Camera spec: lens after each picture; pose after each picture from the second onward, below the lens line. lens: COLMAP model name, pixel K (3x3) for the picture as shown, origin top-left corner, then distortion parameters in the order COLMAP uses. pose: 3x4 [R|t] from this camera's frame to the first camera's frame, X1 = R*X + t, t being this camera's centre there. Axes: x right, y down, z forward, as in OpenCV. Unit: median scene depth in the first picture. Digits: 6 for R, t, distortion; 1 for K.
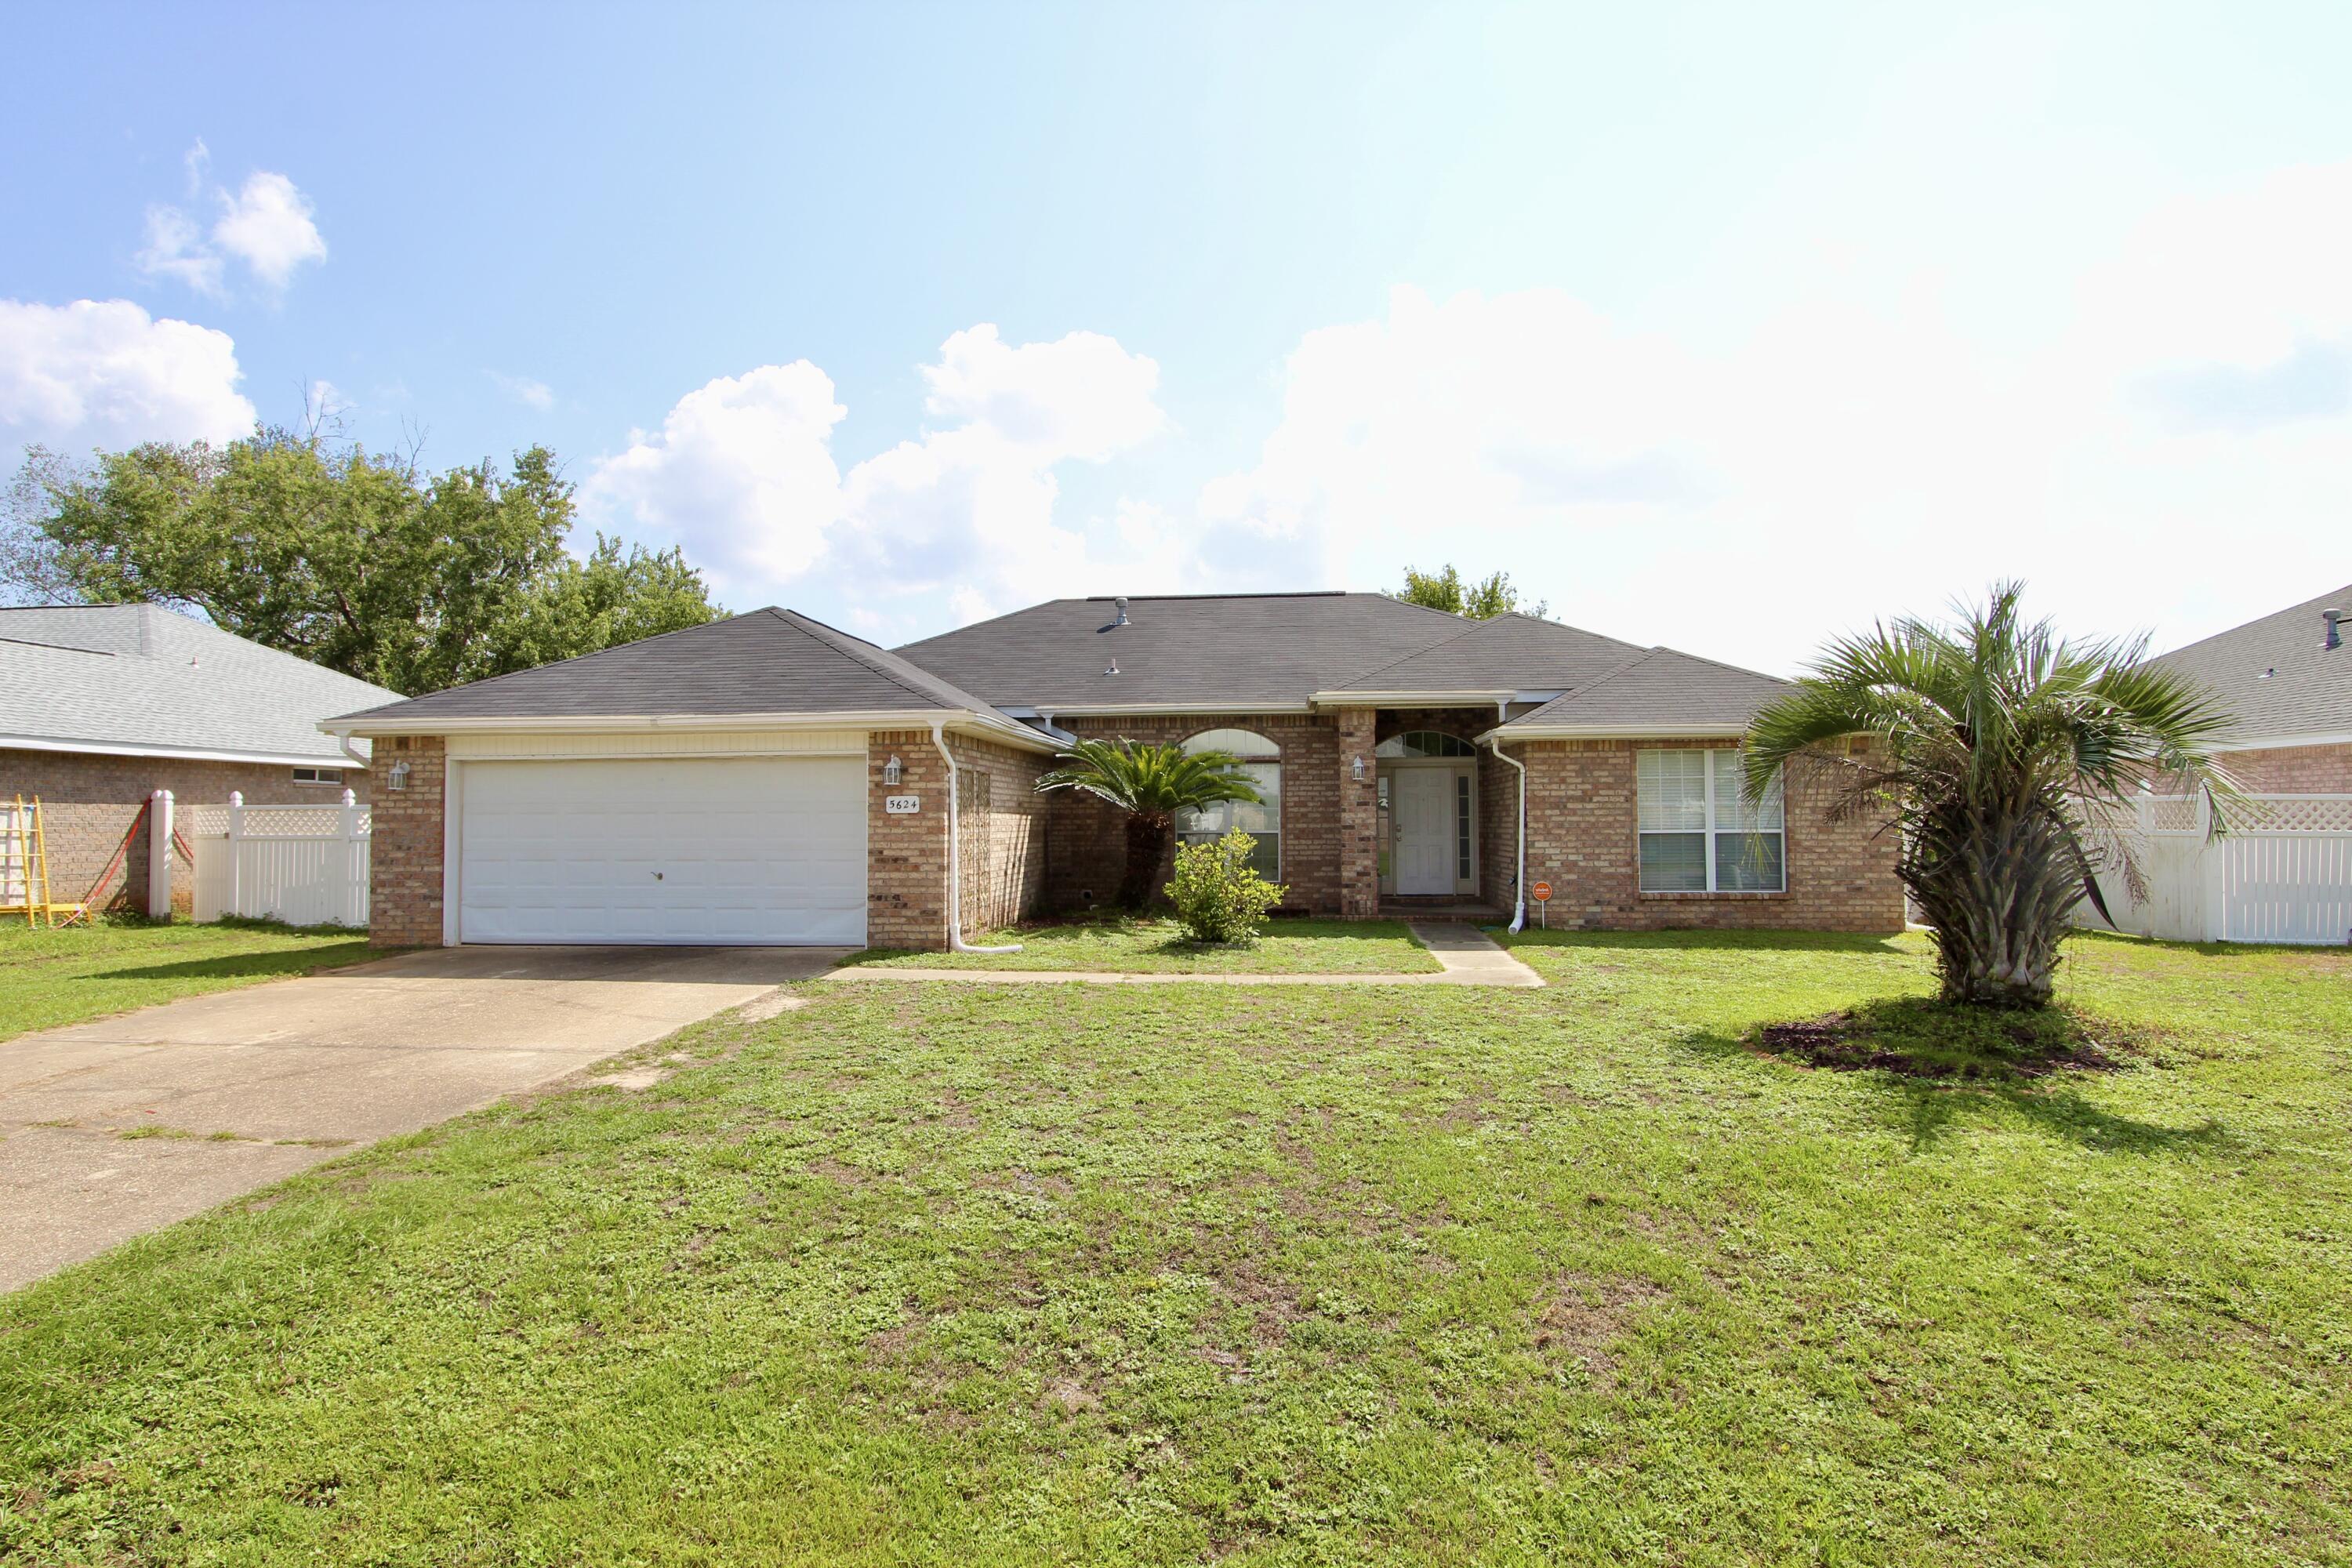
lens RADIAL K [[1295.8, 0, 1189.8], [0, 1295.8, 783.4], [0, 0, 1]] dist [-0.008720, 0.001035]
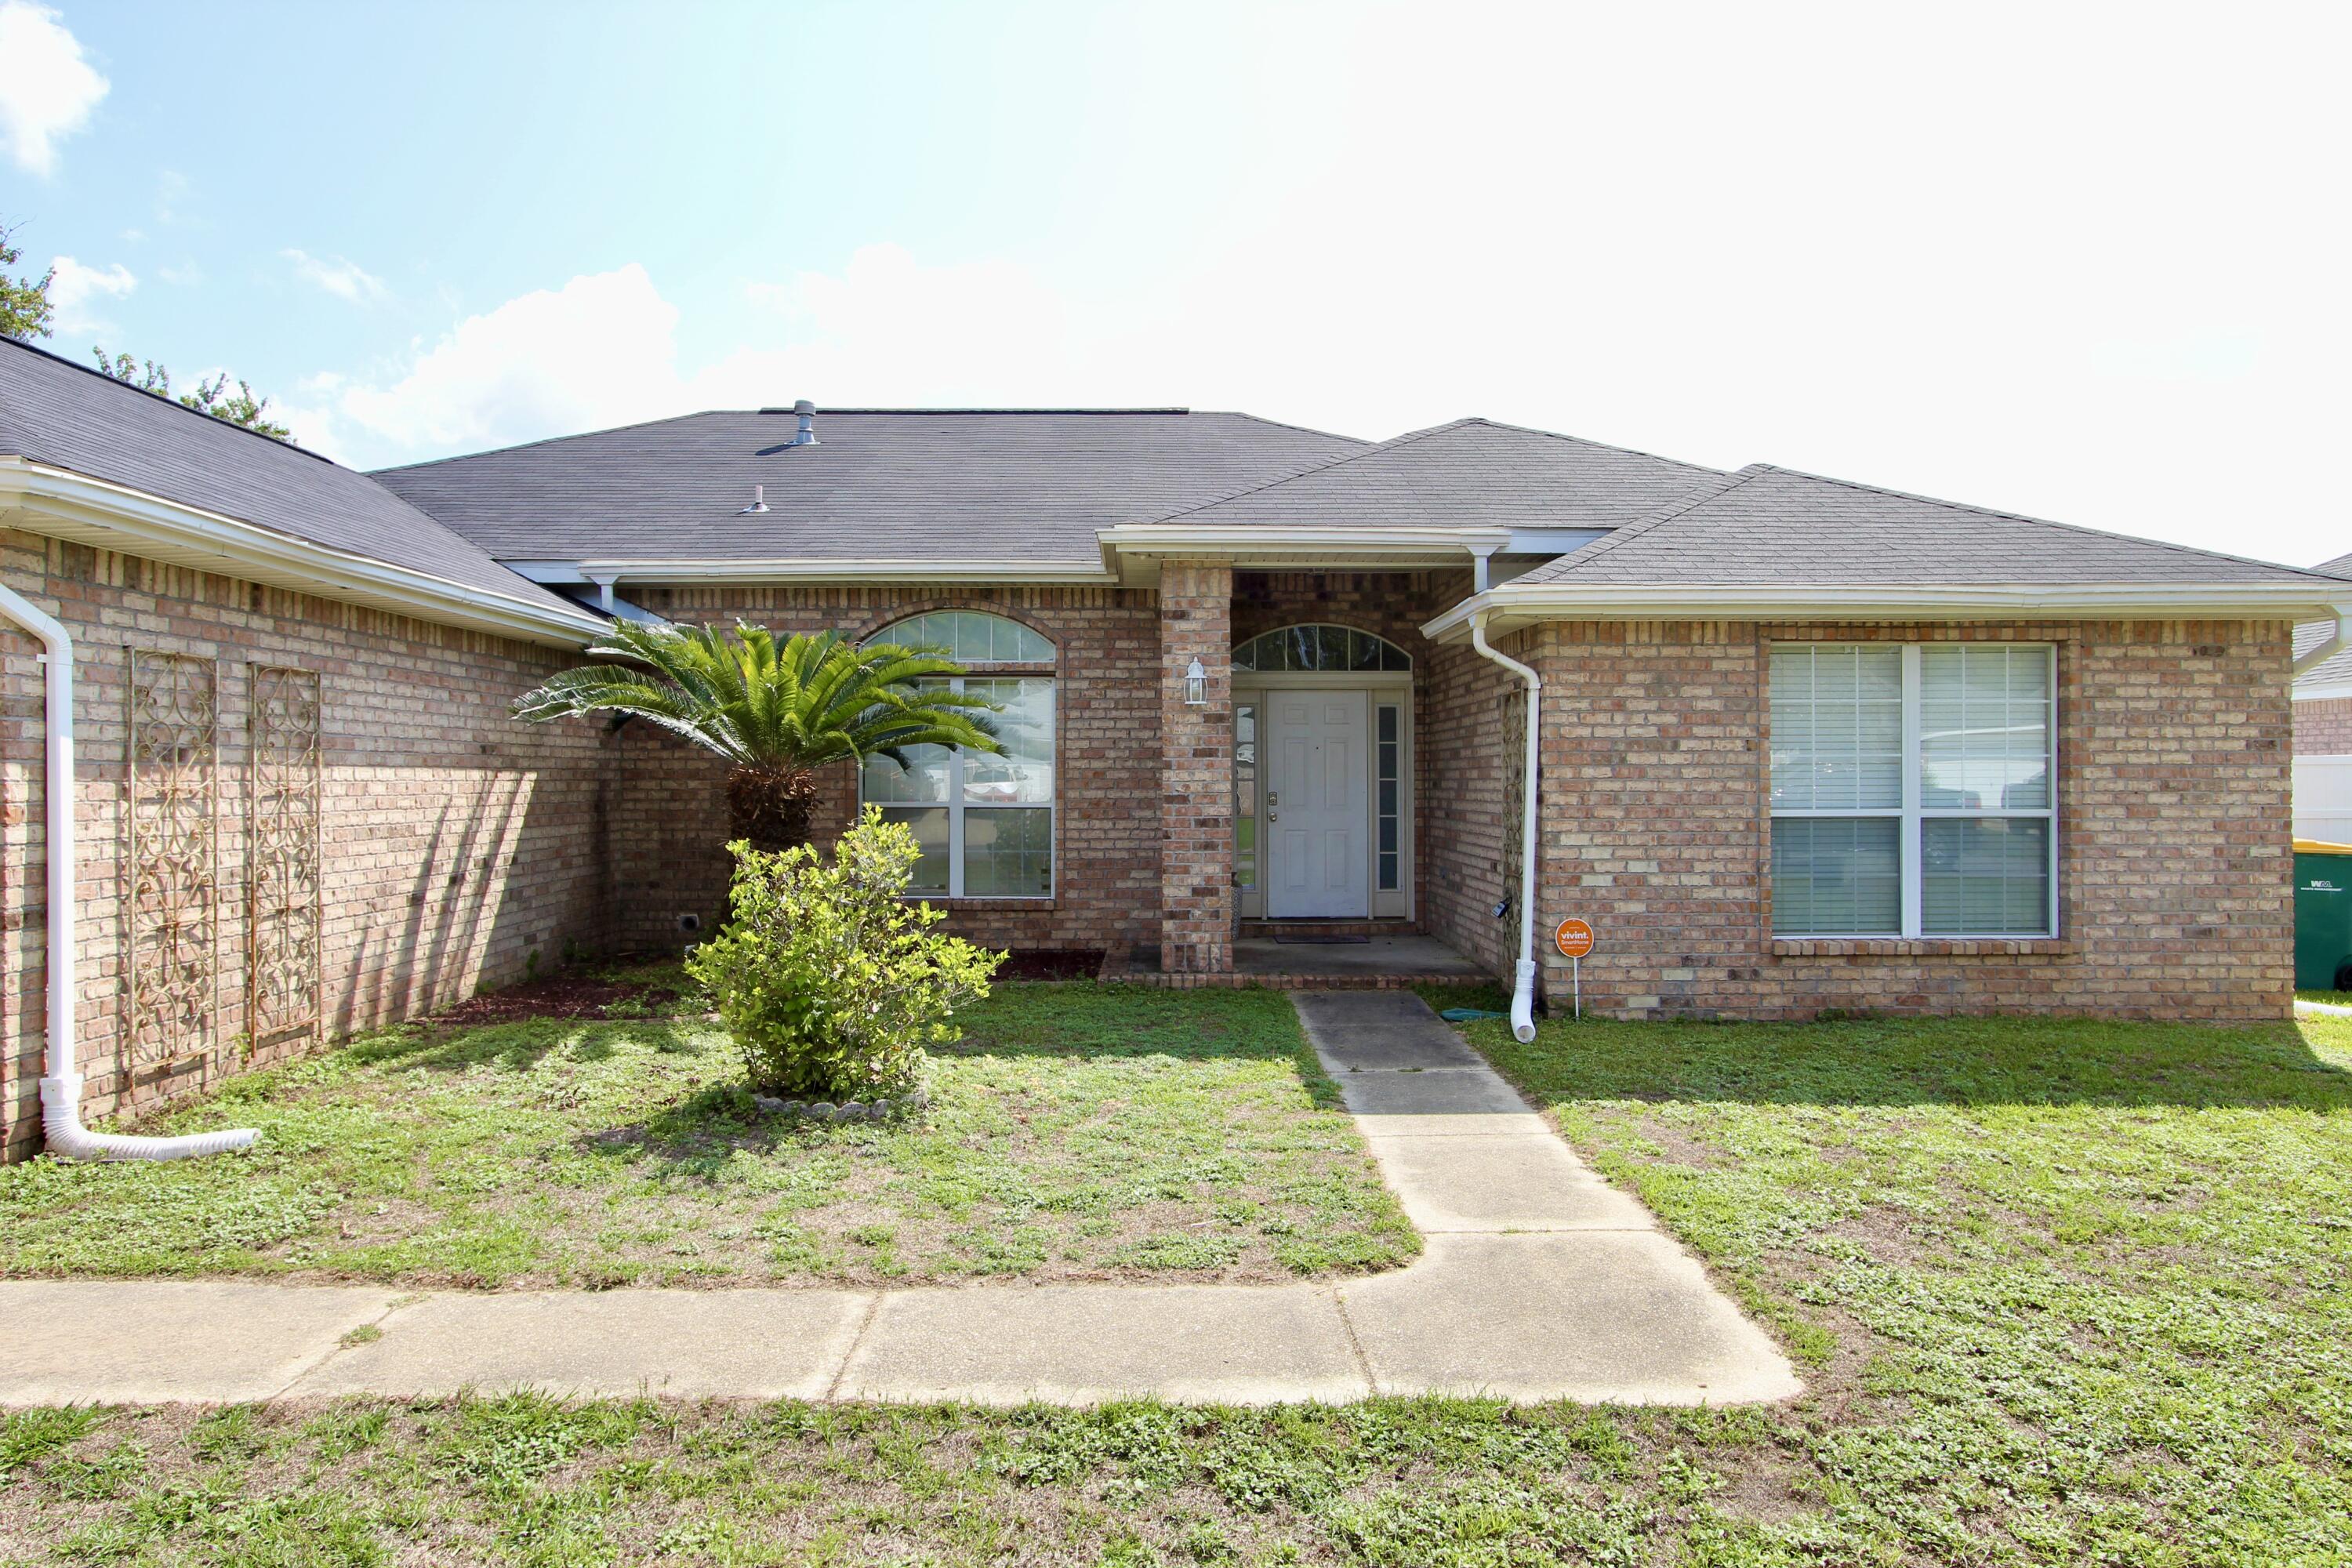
lens RADIAL K [[1408.9, 0, 1178.5], [0, 1408.9, 777.8], [0, 0, 1]] dist [-0.013952, 0.003539]
pose [[0.995169, 0.005160, 0.098042, 0.076696], [-0.007964, 0.999570, 0.028223, 0.011045], [-0.097854, -0.028867, 0.994782, 0.501642]]
